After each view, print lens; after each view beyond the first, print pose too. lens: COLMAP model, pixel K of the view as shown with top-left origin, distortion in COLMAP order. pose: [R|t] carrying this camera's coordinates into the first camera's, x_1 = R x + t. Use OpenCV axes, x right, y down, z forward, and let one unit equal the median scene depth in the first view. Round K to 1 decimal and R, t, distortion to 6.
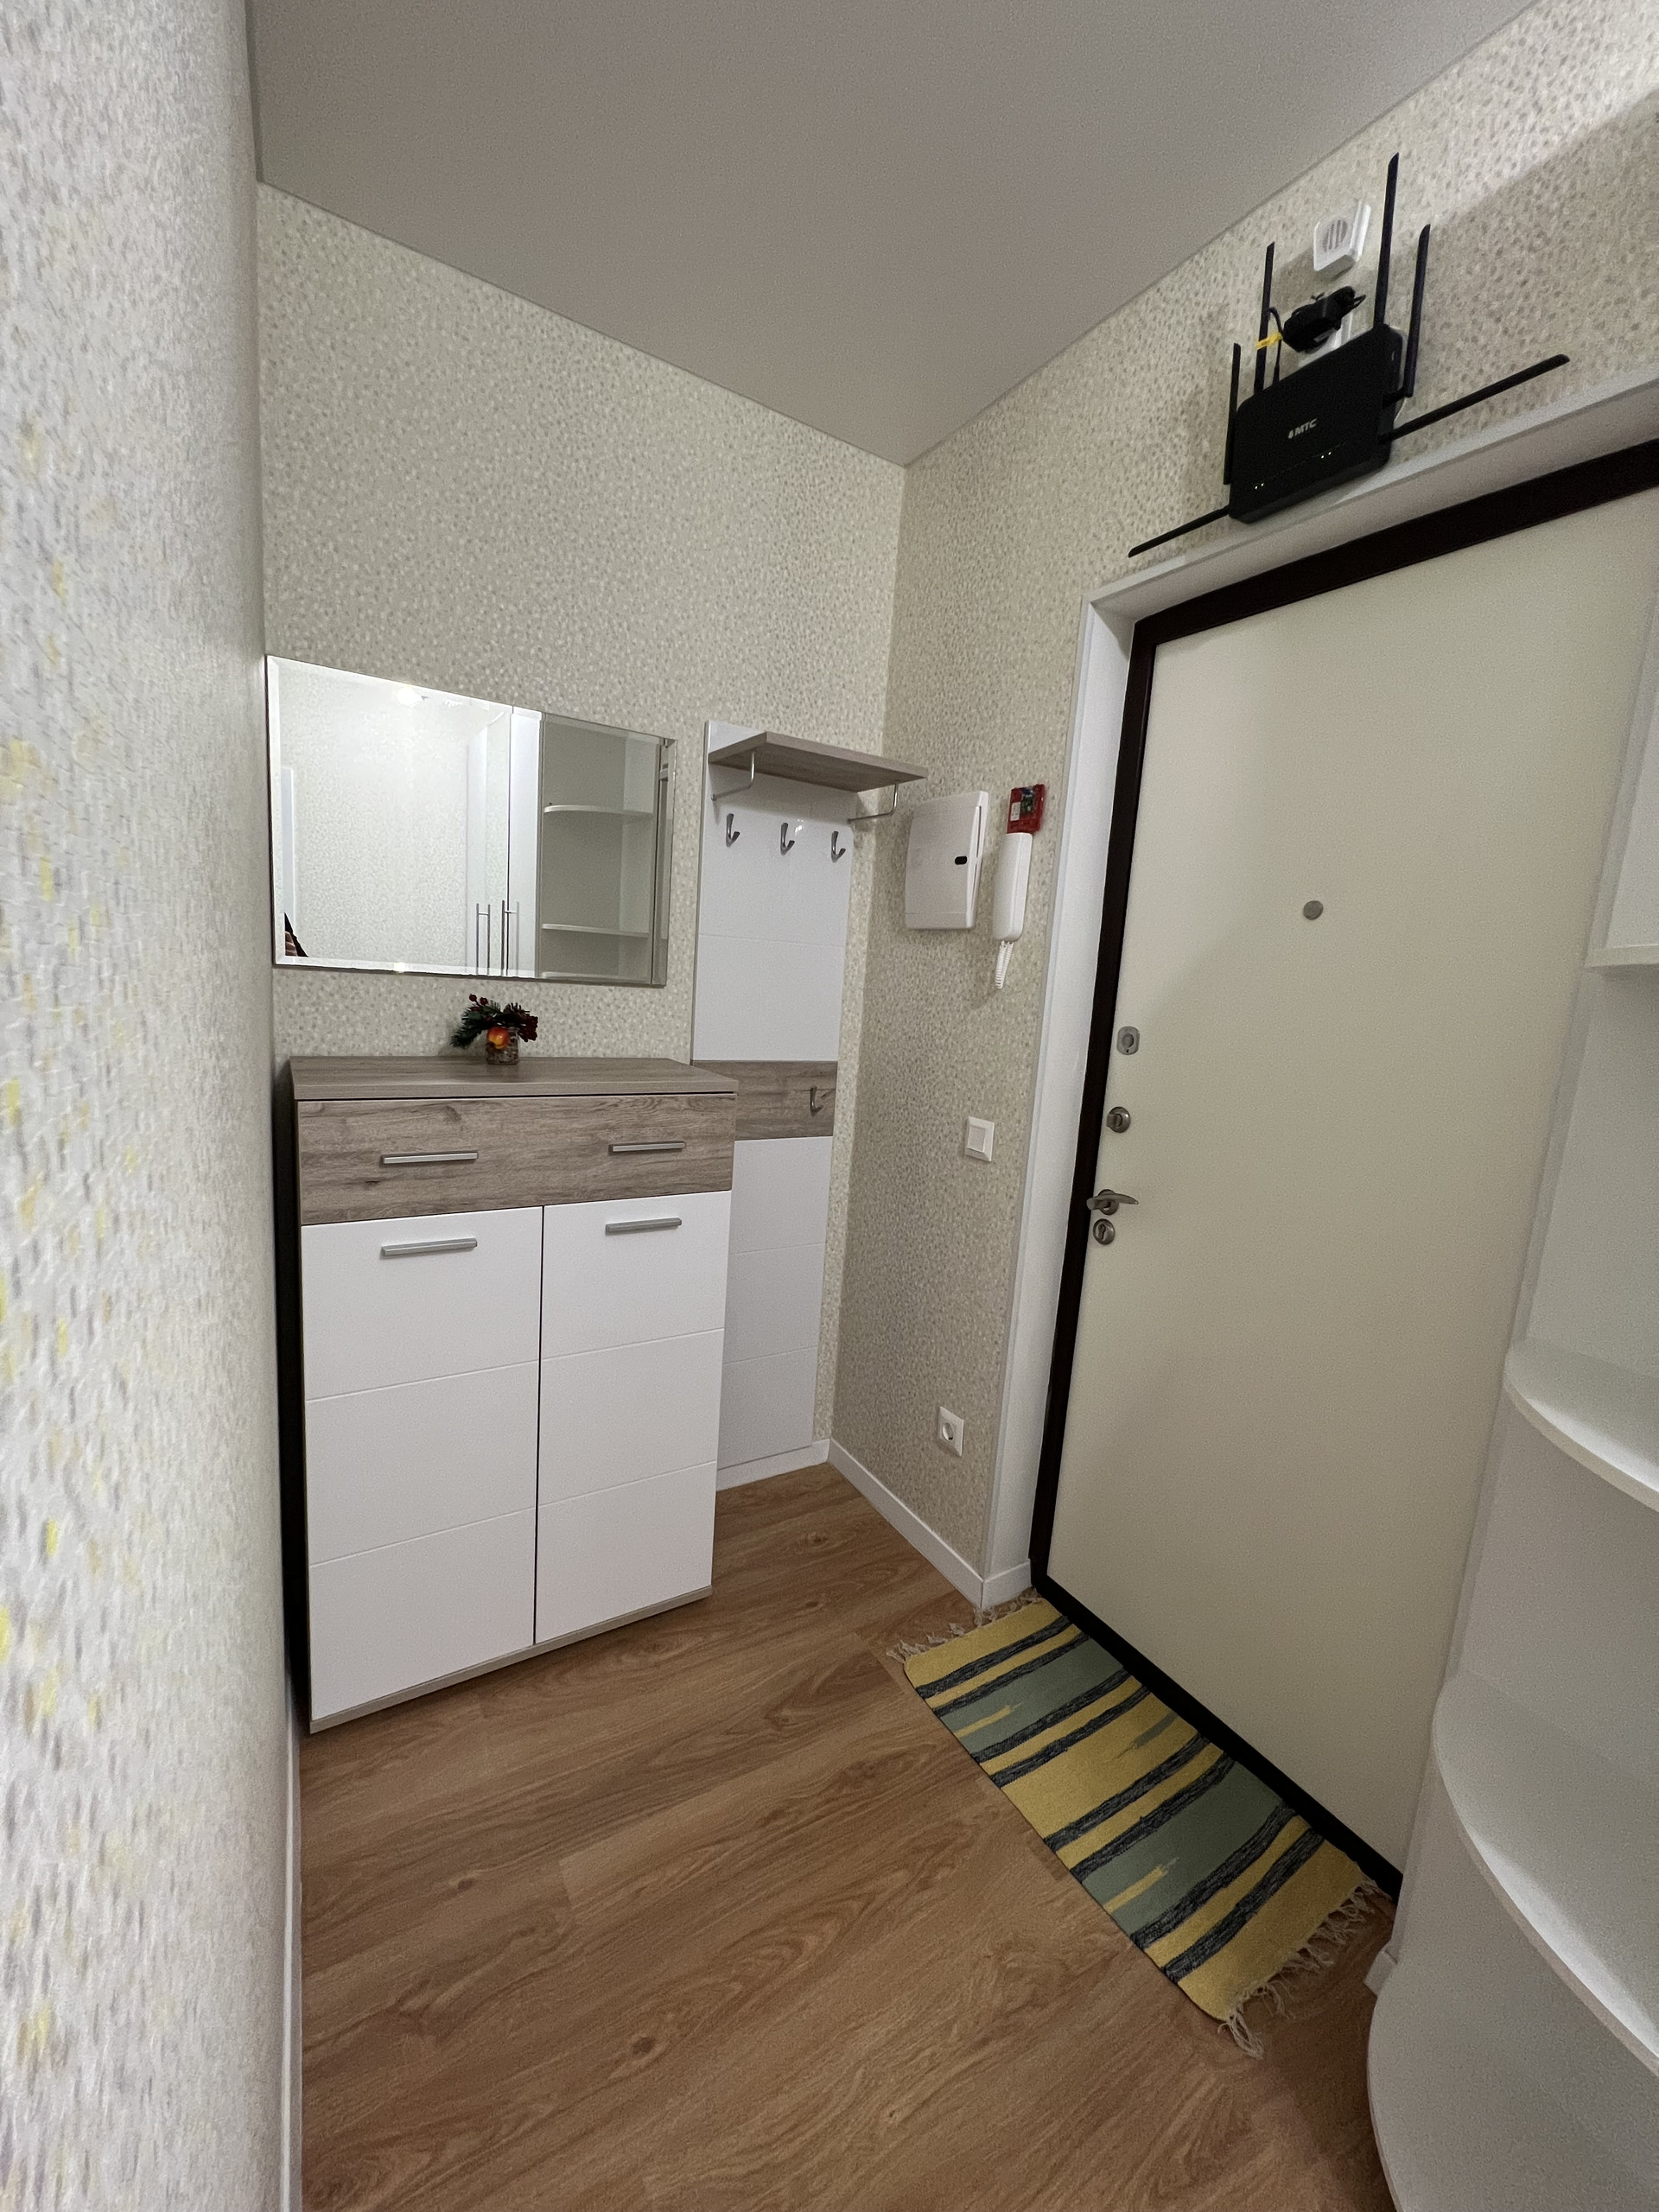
lens RADIAL K [[885.4, 0, 834.3], [0, 885.4, 1103.9], [0, 0, 1]] dist [-0.000727, -0.000217]
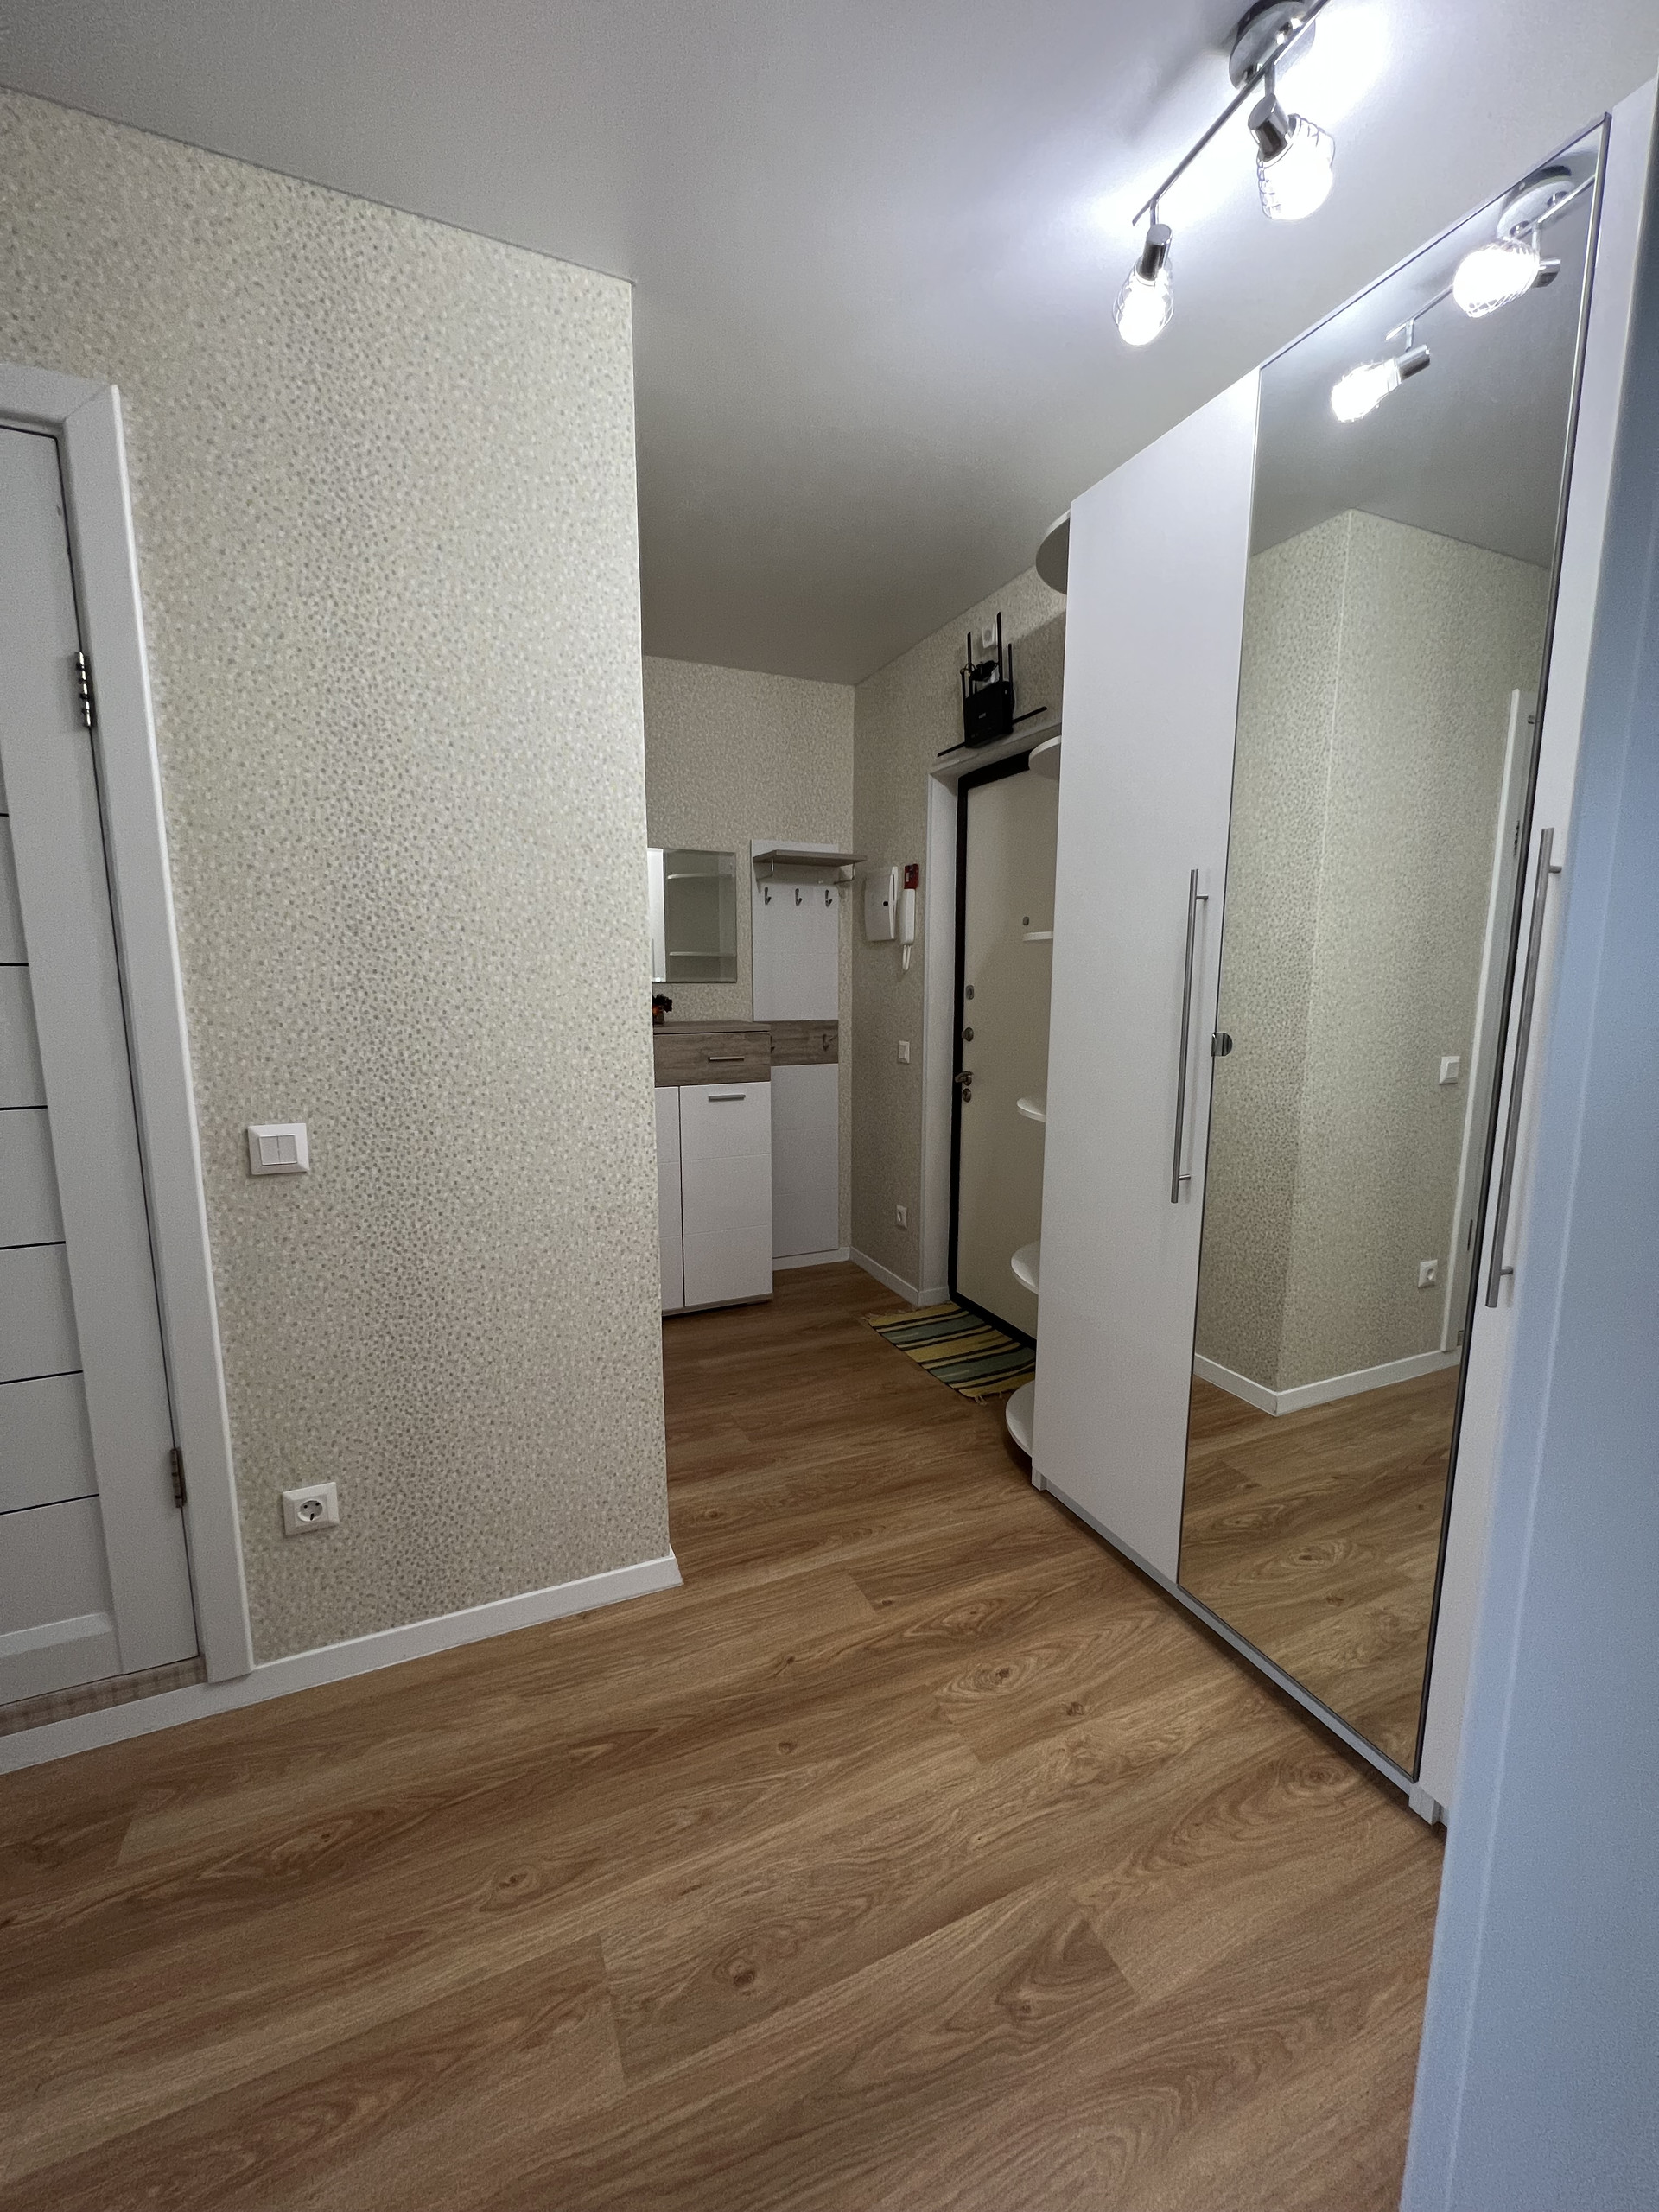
lens RADIAL K [[885.4, 0, 834.3], [0, 885.4, 1103.9], [0, 0, 1]] dist [-0.000727, -0.000217]
pose [[0.989204, -0.048309, -0.138356, 0.285482], [0.046849, 0.998807, -0.013791, 0.175942], [0.138857, 0.007161, 0.990287, -0.904036]]
